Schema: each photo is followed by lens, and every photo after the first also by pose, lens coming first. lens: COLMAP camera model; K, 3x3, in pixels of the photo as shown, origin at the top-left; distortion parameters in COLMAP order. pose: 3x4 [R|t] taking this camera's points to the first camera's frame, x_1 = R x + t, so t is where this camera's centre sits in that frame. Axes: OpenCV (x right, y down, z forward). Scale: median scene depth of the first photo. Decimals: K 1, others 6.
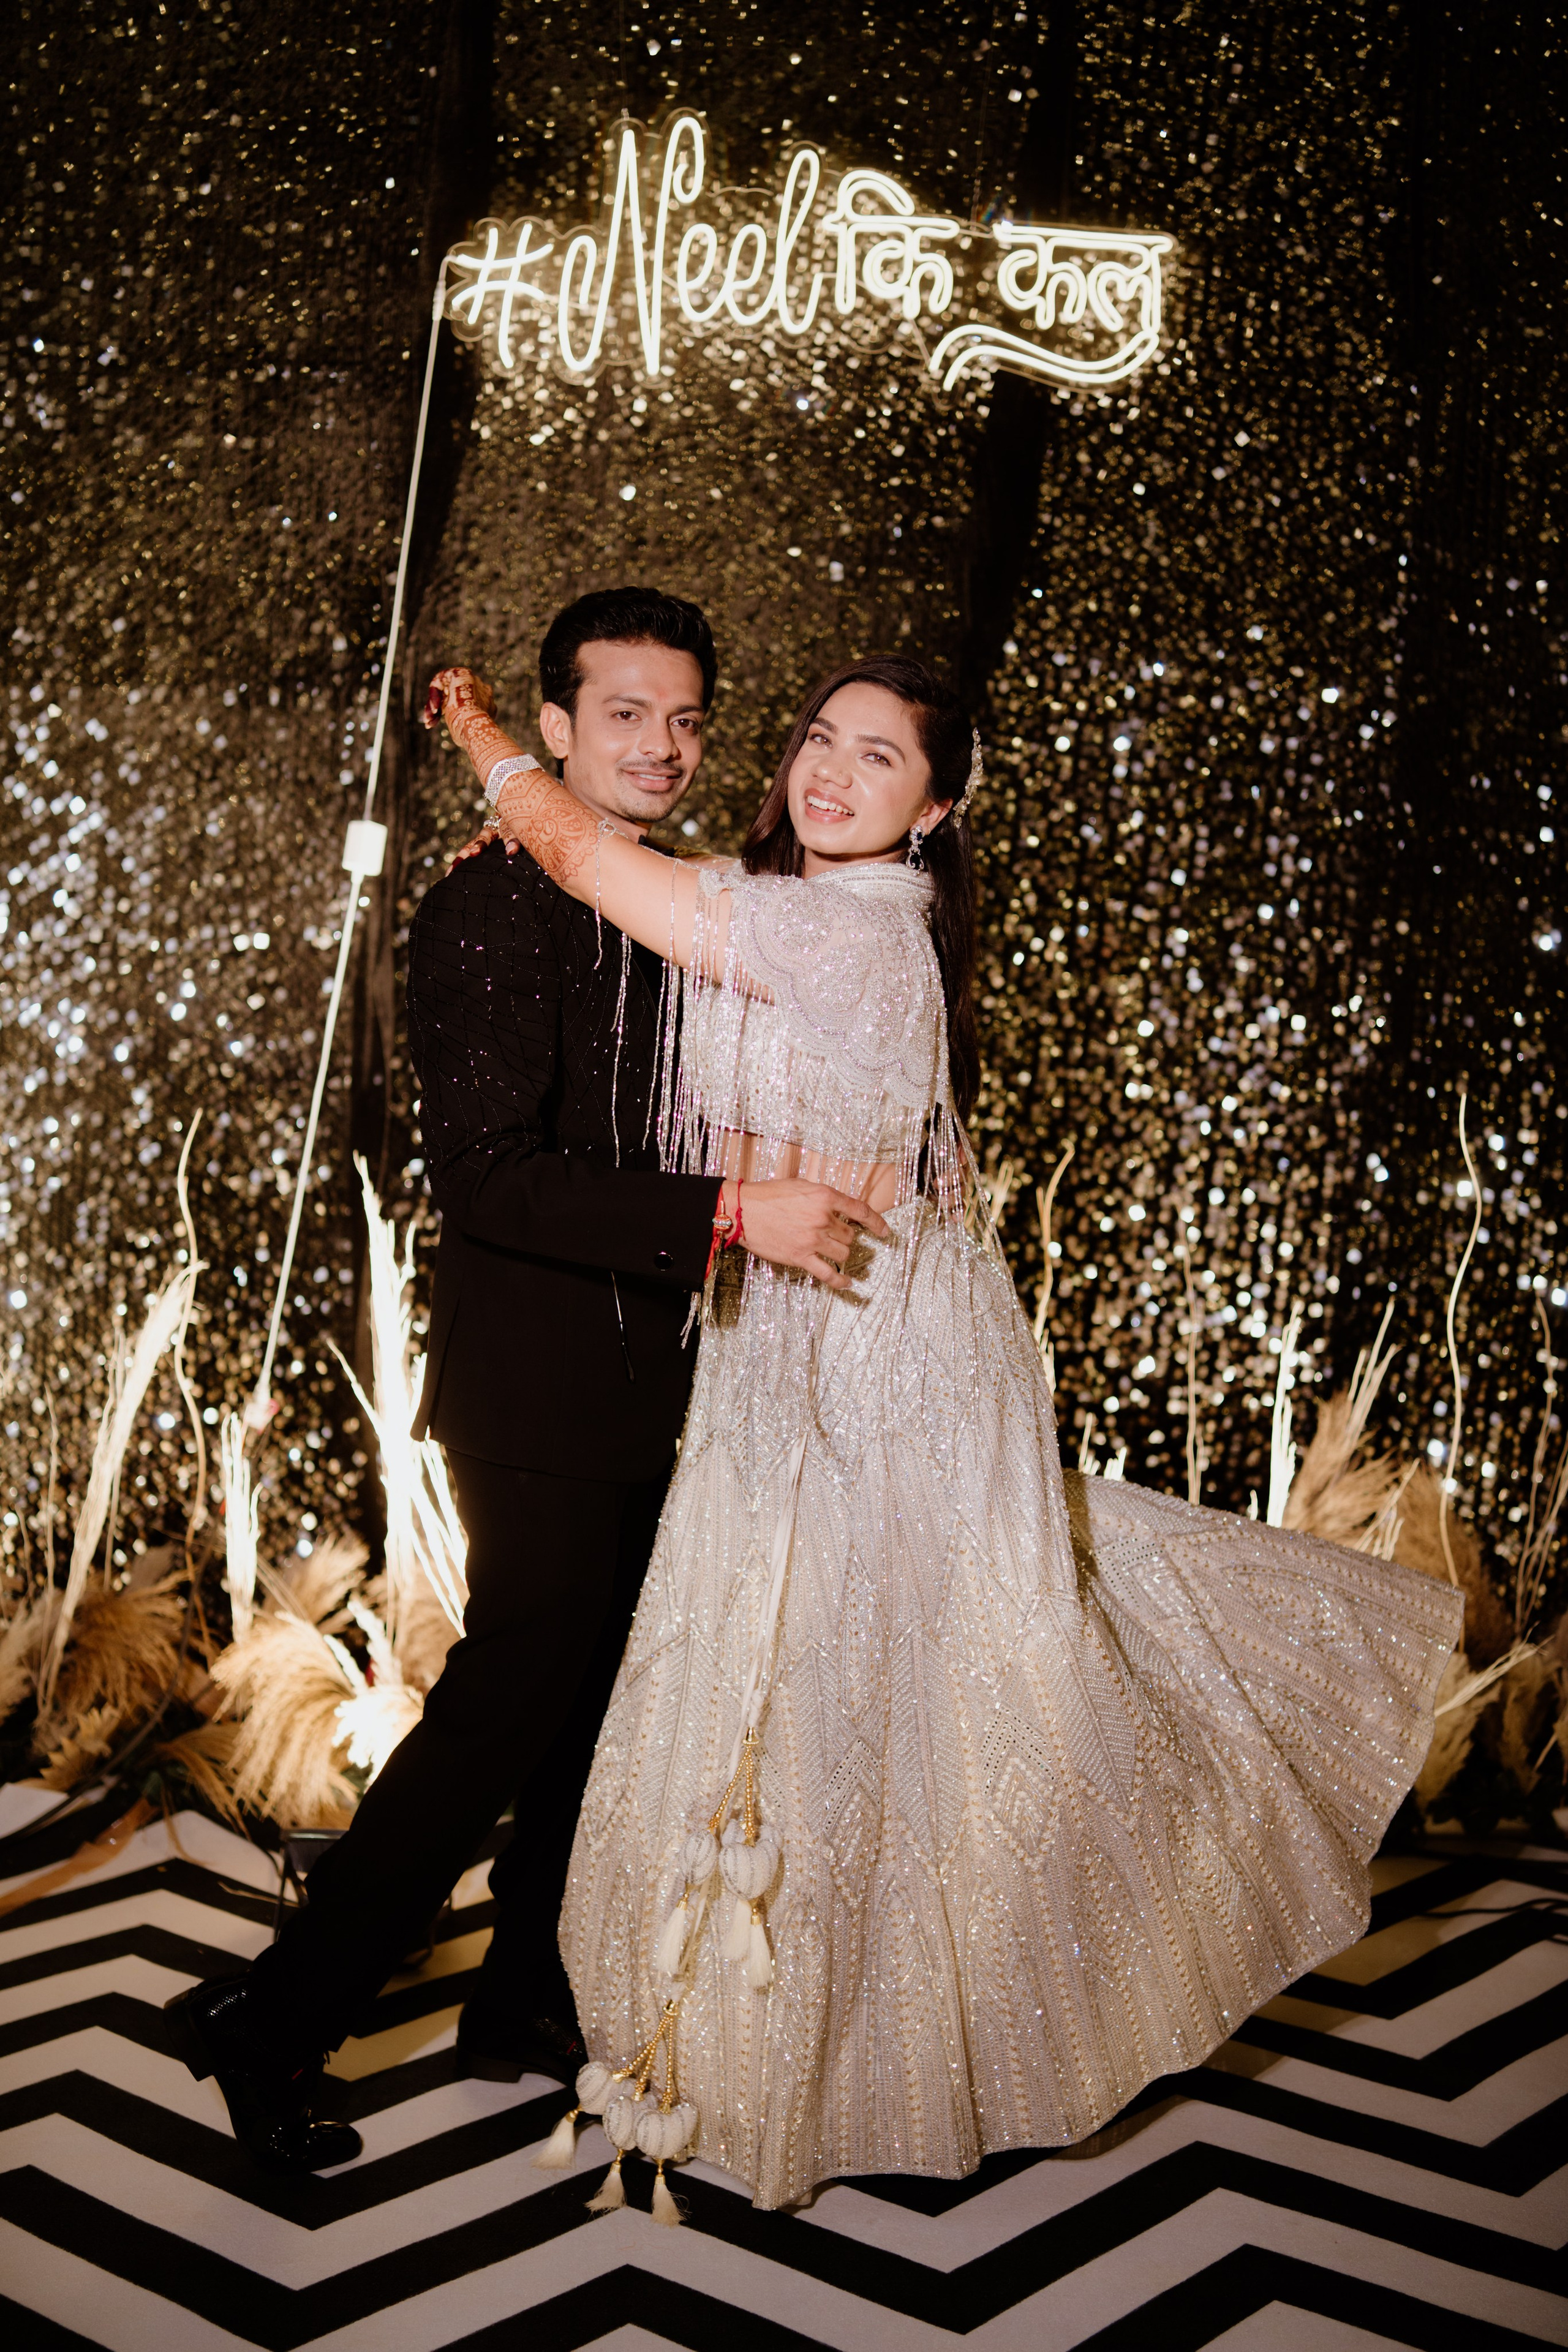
lens RADIAL K [[2459.2, 0, 784.0], [0, 2459.2, 1176.0], [0, 0, 1]] dist [-0.048479, 0.020894]
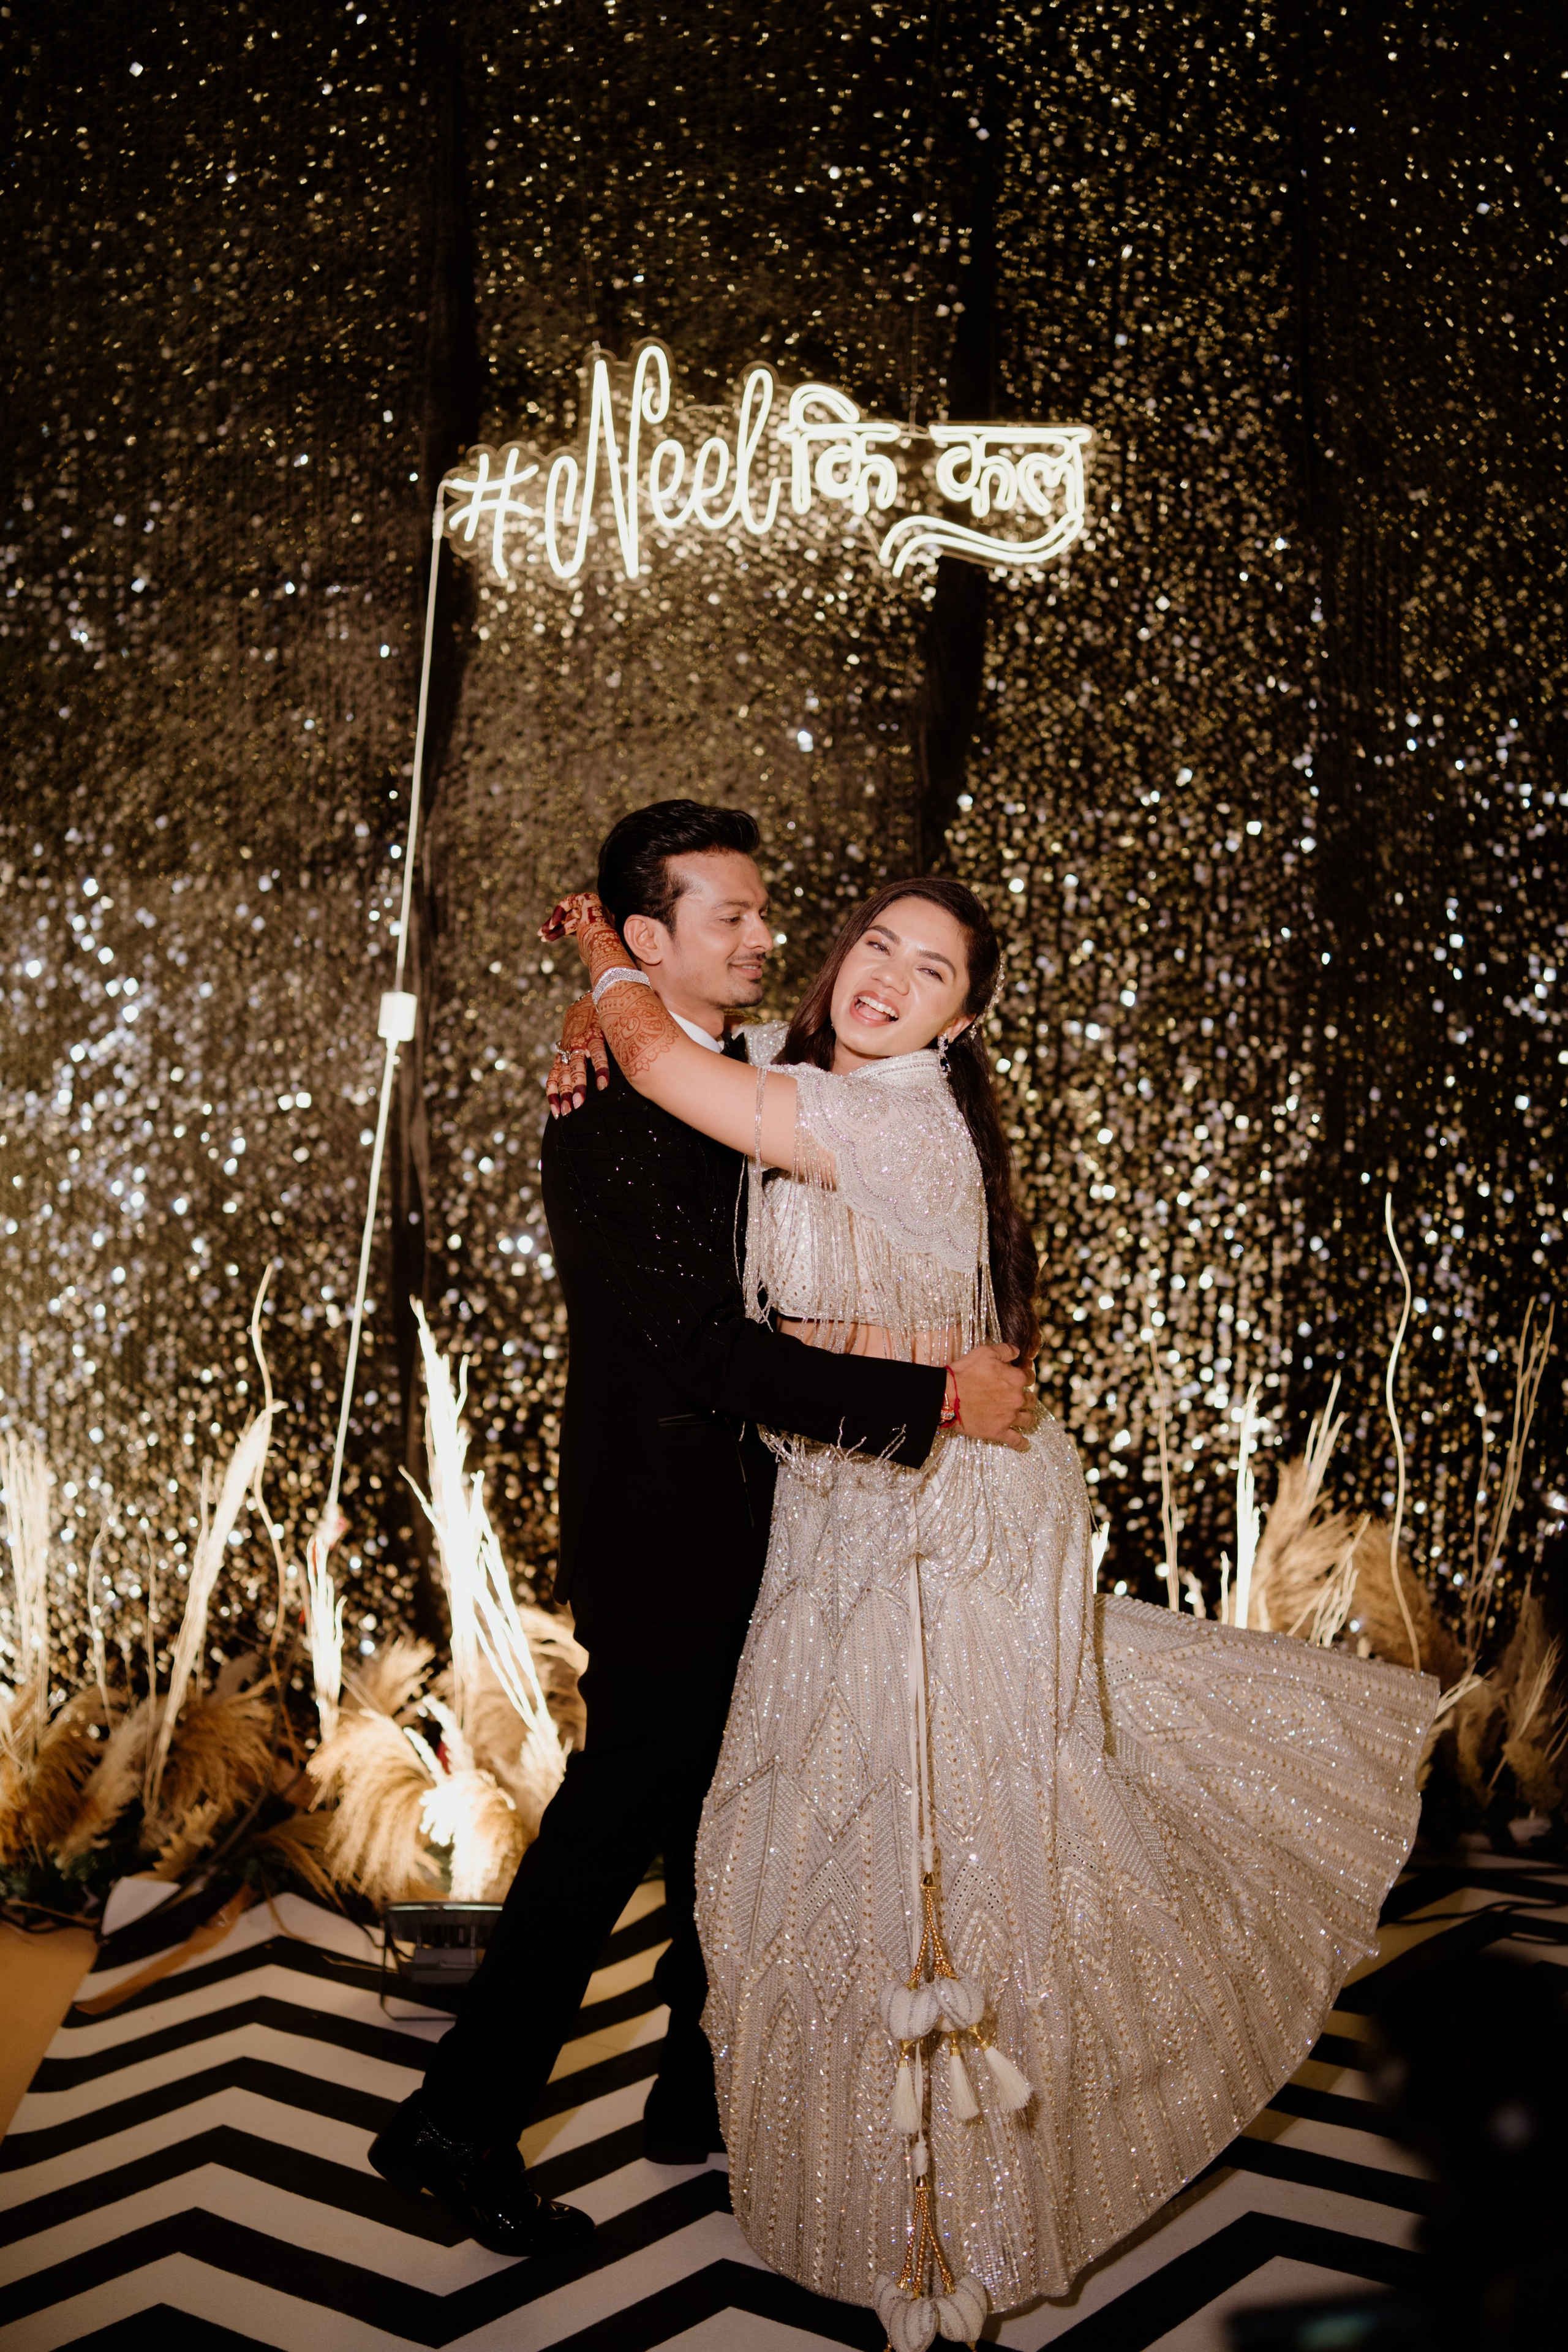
lens RADIAL K [[2459.2, 0, 784.0], [0, 2459.2, 1176.0], [0, 0, 1]] dist [-0.048479, 0.020894]
pose [[0.998505, -0.052217, 0.016131, -0.016526], [0.052530, 0.998427, -0.019611, -0.028535], [-0.015081, 0.020429, 0.999678, -0.107869]]
